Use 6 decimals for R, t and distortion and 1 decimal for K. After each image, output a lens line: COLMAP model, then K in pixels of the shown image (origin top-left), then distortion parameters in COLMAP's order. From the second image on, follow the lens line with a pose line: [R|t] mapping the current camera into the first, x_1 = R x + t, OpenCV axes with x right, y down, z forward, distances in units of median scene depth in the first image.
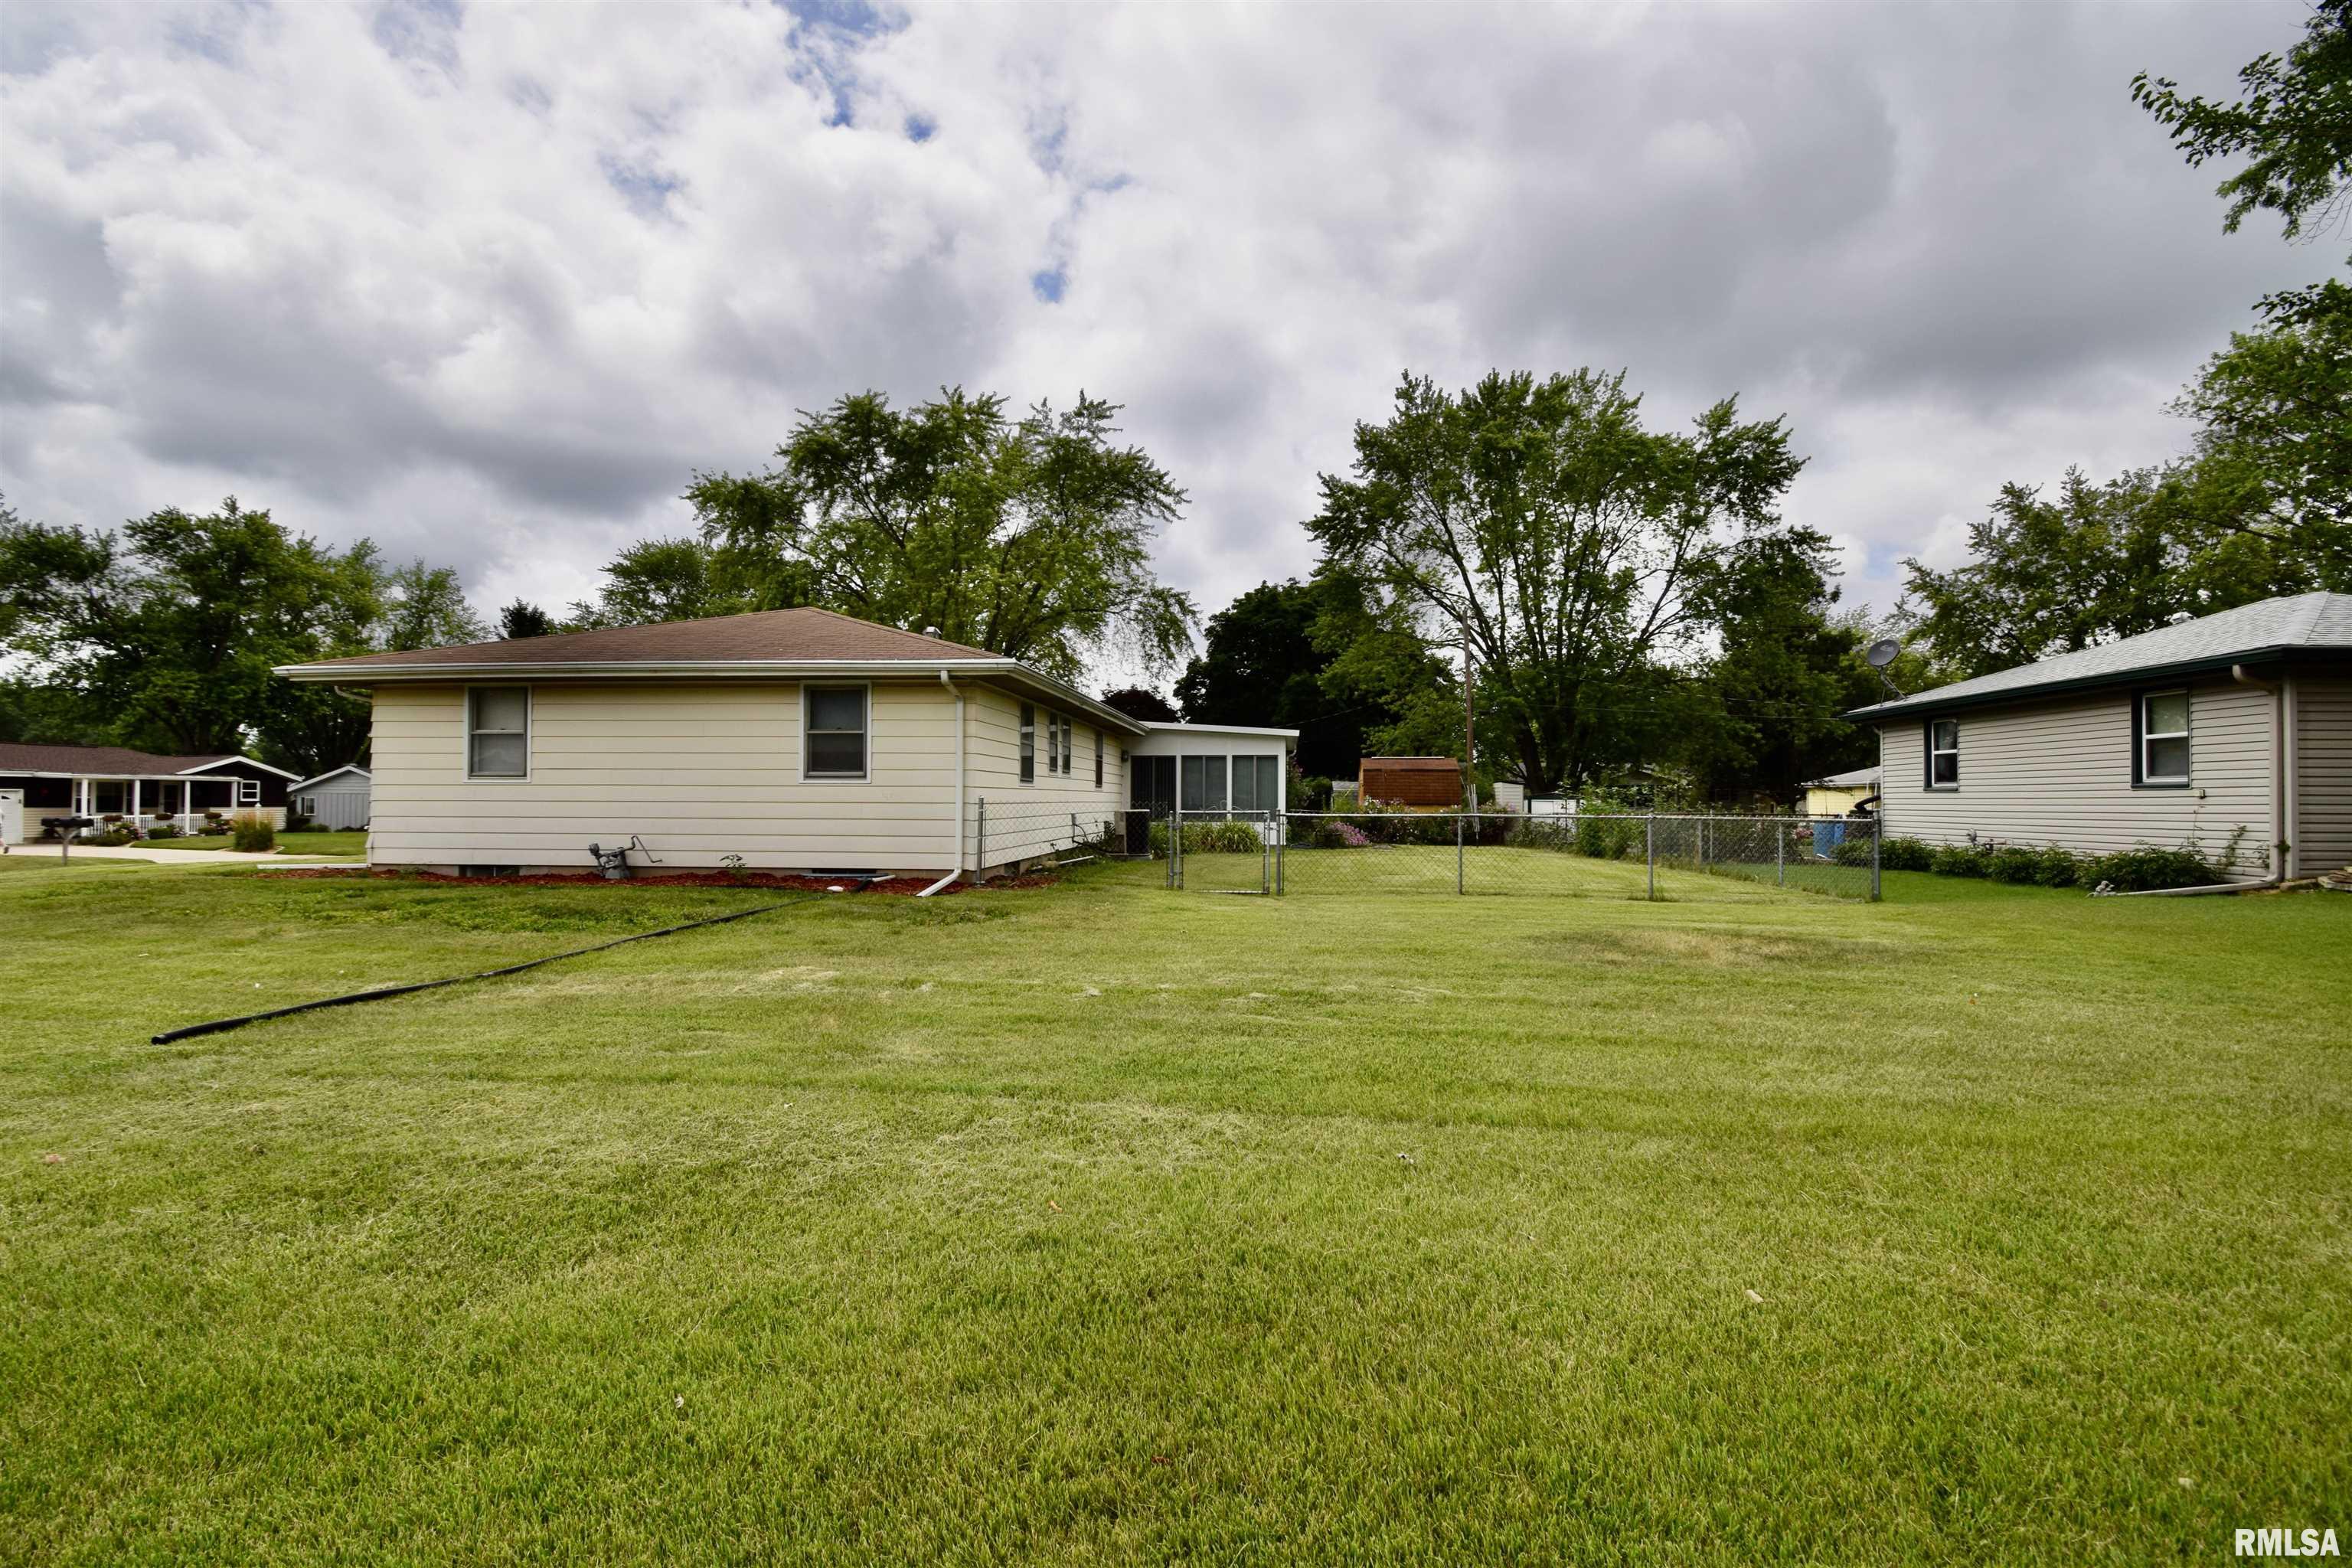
lens RADIAL K [[1014.7, 0, 1176.0], [0, 1014.7, 784.0], [0, 0, 1]] dist [0.019938, -0.018550]
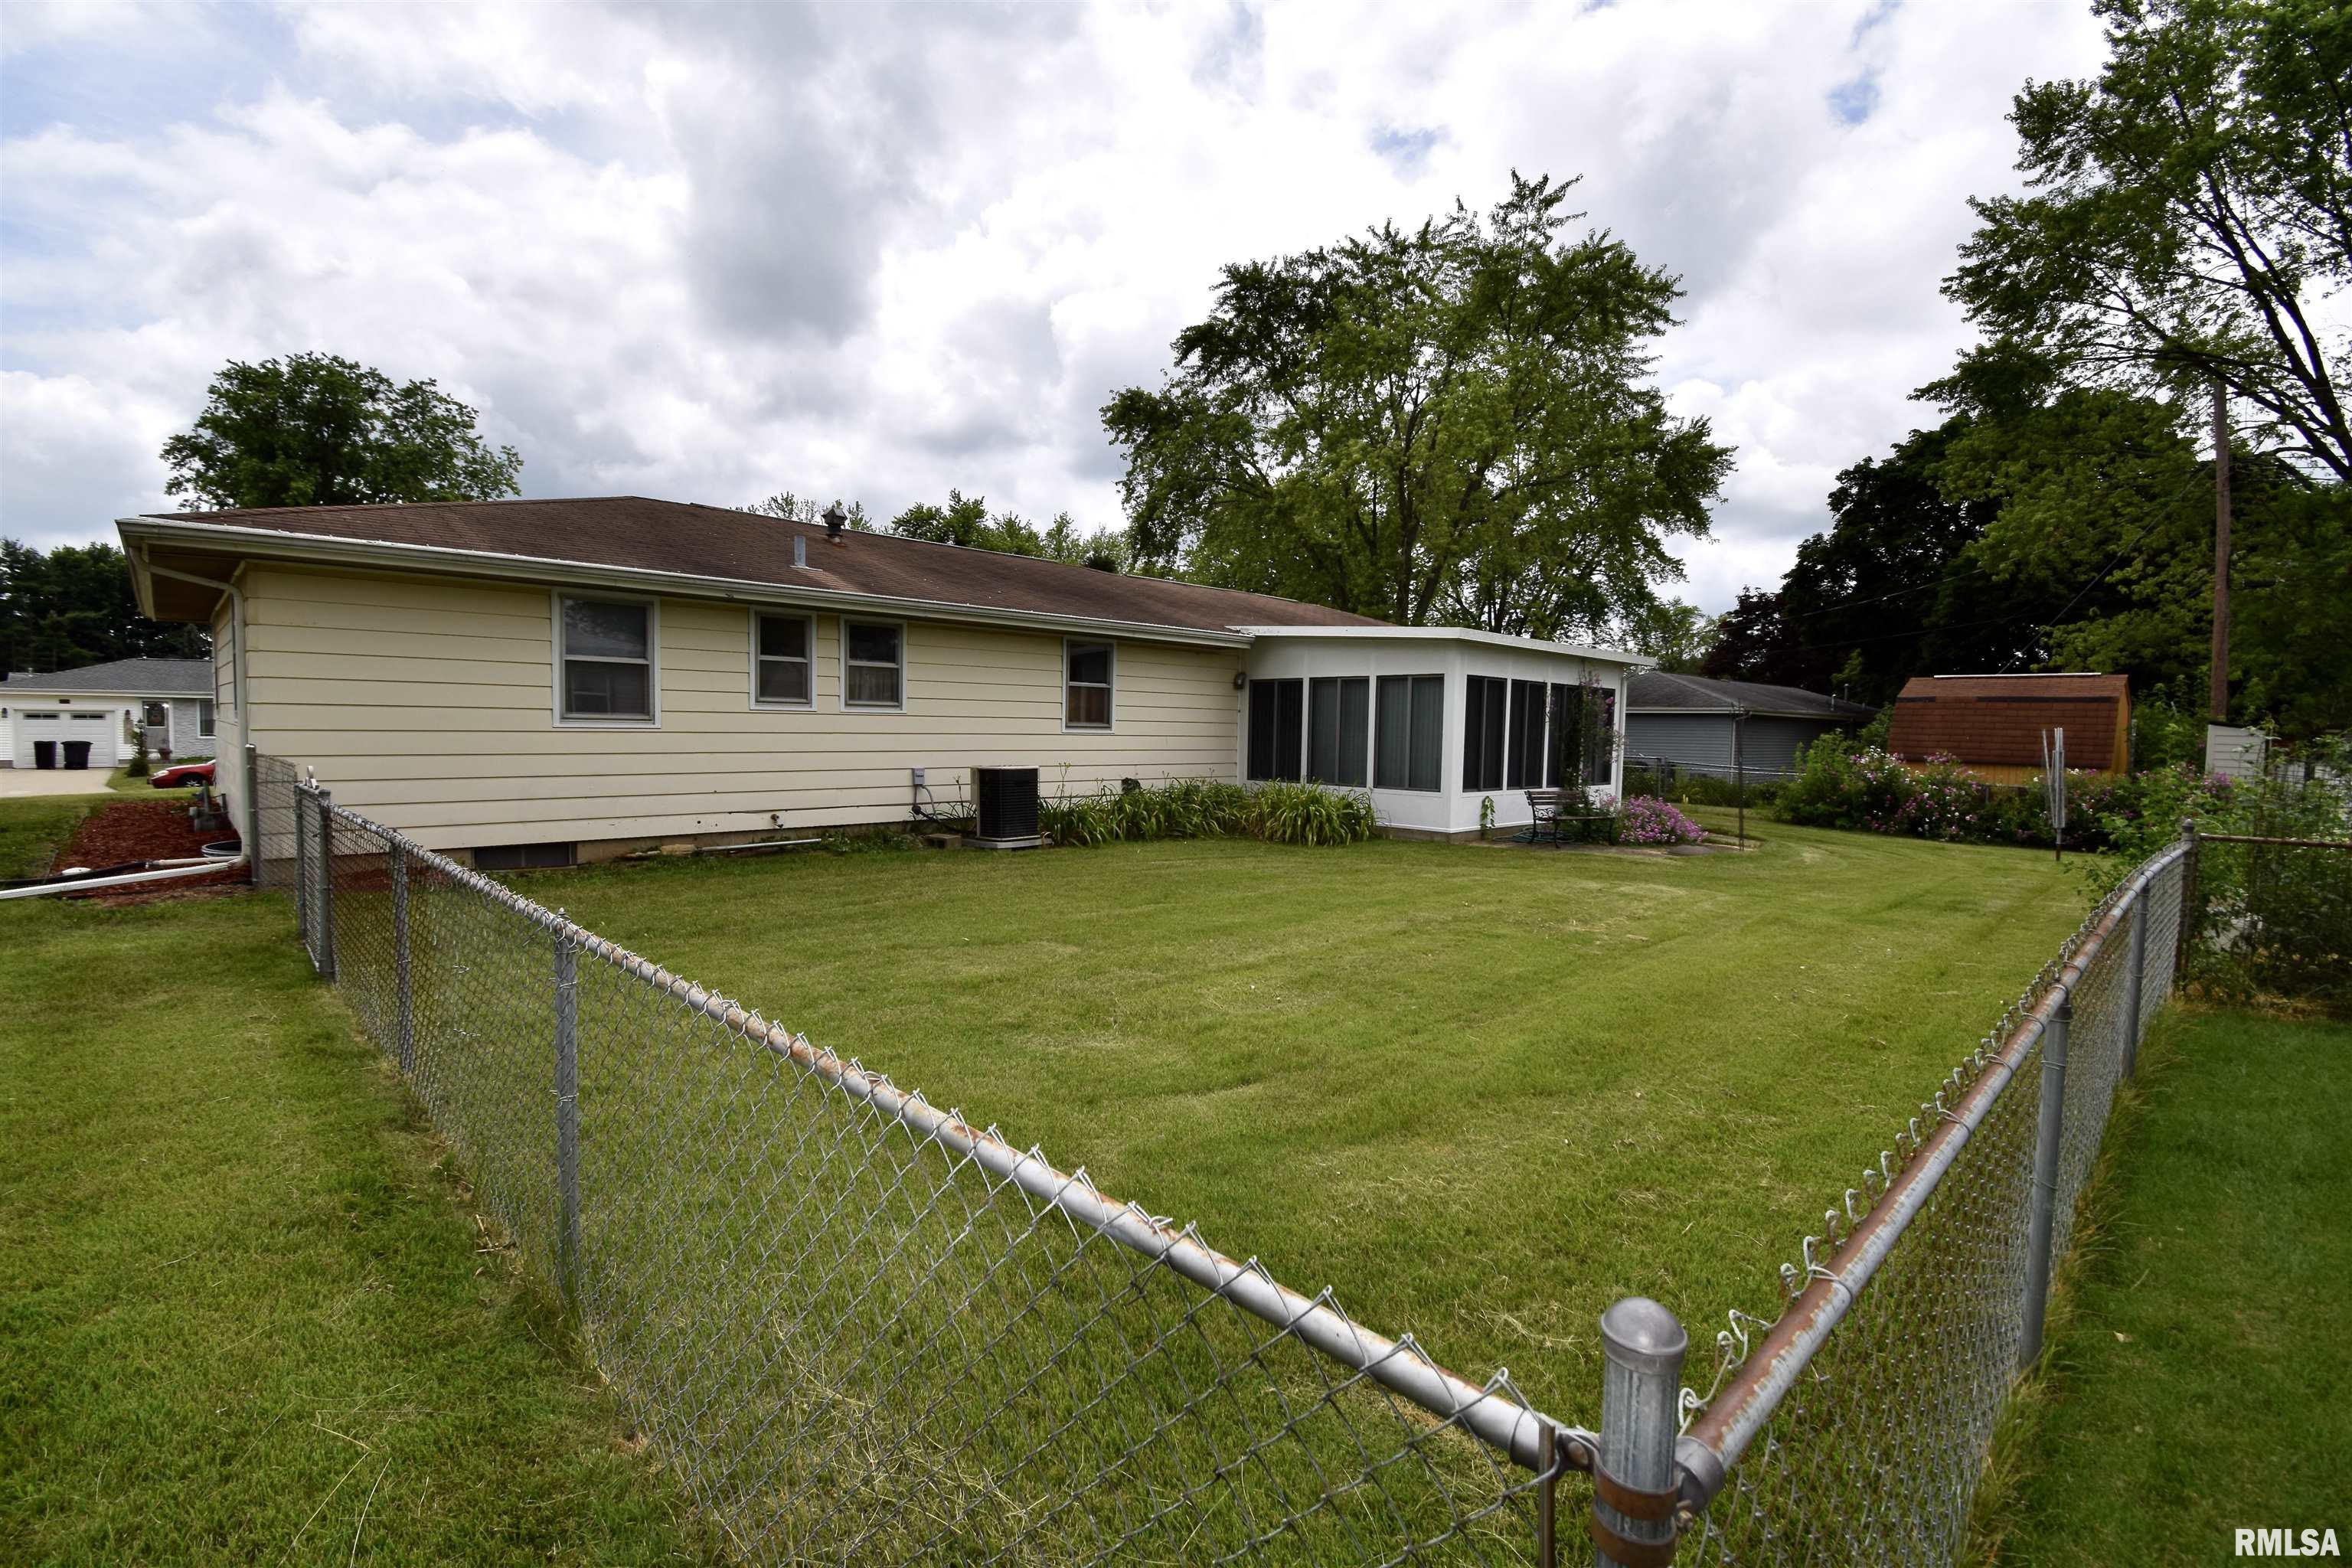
lens RADIAL K [[1054.7, 0, 1176.0], [0, 1054.7, 784.0], [0, 0, 1]] dist [-0.032410, -0.000190]
pose [[0.763123, 0.039388, -0.645052, 0.215552], [-0.001012, 0.998213, 0.059755, -0.001112], [0.646253, -0.044948, 0.761798, 0.270140]]
